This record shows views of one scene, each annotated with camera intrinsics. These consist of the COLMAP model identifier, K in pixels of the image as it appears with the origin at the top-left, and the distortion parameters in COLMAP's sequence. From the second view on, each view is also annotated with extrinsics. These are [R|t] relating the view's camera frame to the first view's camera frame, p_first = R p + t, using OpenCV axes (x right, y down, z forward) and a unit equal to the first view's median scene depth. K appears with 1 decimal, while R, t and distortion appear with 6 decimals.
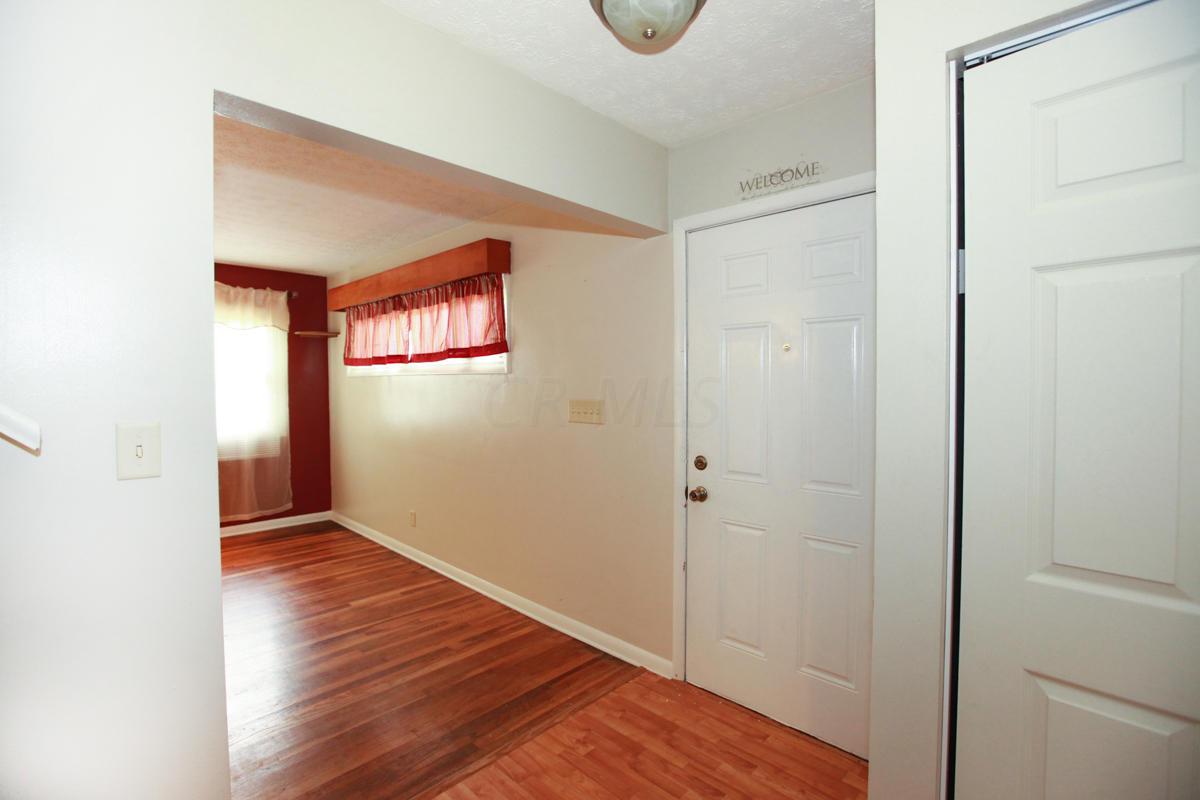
lens RADIAL K [[544.1, 0, 592.6], [0, 544.1, 399.0], [0, 0, 1]] dist [-0.056746, 0.019038]
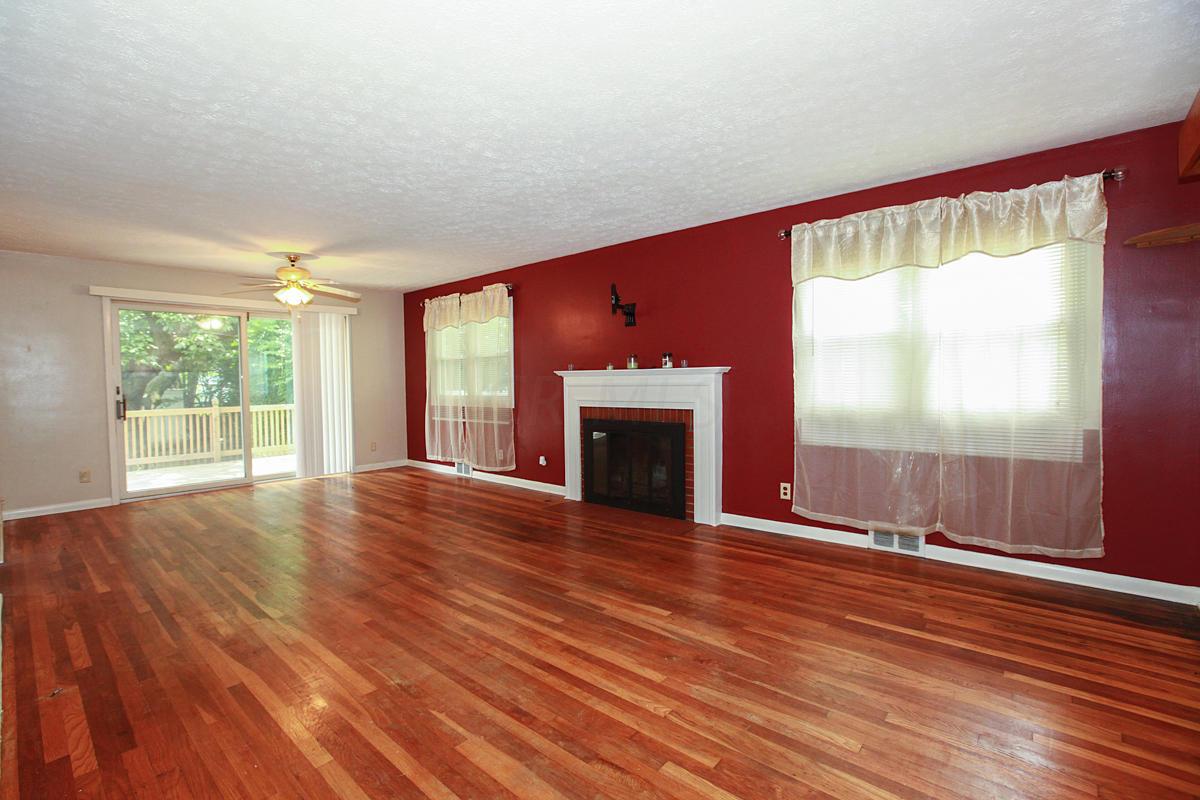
lens RADIAL K [[544.1, 0, 592.6], [0, 544.1, 399.0], [0, 0, 1]] dist [-0.056746, 0.019038]
pose [[0.039751, 0.032163, -0.998692, -0.058109], [-0.007585, 0.999463, 0.031886, 0.036351], [0.999181, 0.006308, 0.039973, 0.675178]]
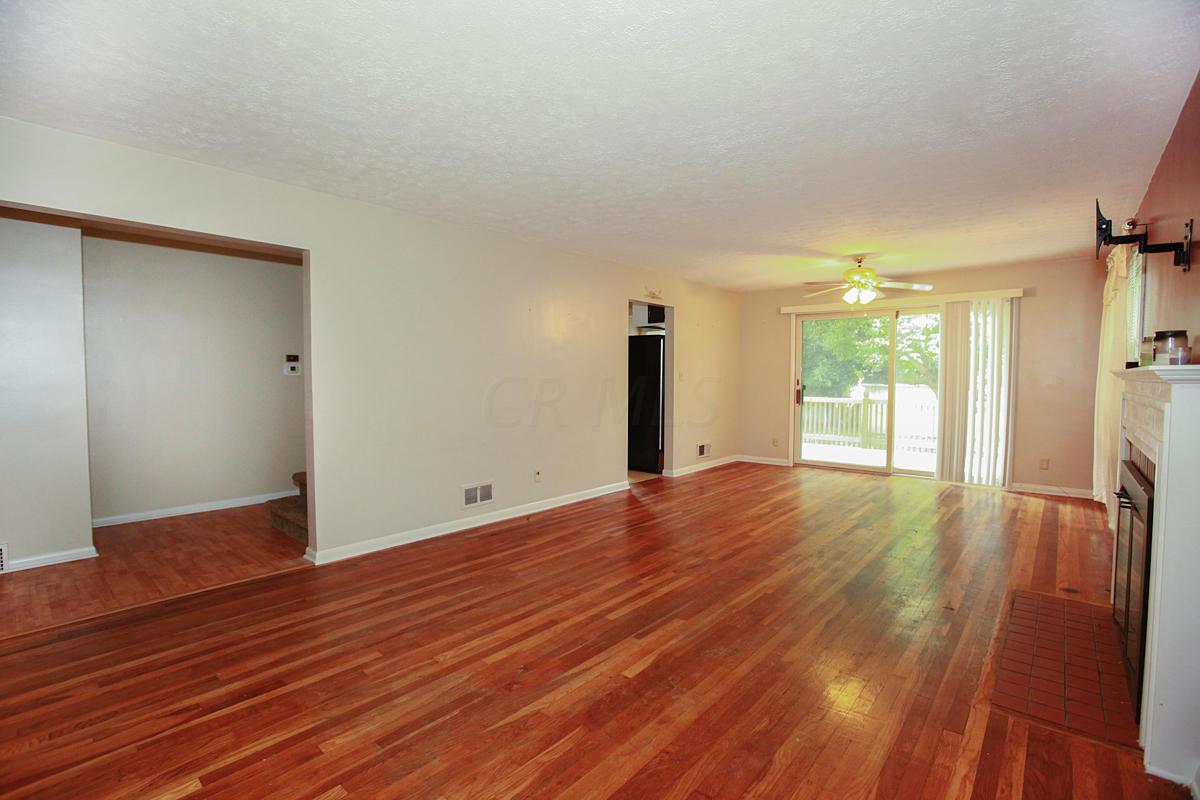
lens RADIAL K [[544.1, 0, 592.6], [0, 544.1, 399.0], [0, 0, 1]] dist [-0.056746, 0.019038]
pose [[-0.999199, -0.002161, -0.039964, -0.794035], [-0.004813, 0.997783, 0.066384, 0.000237], [0.039732, 0.066523, -0.996994, 1.469330]]
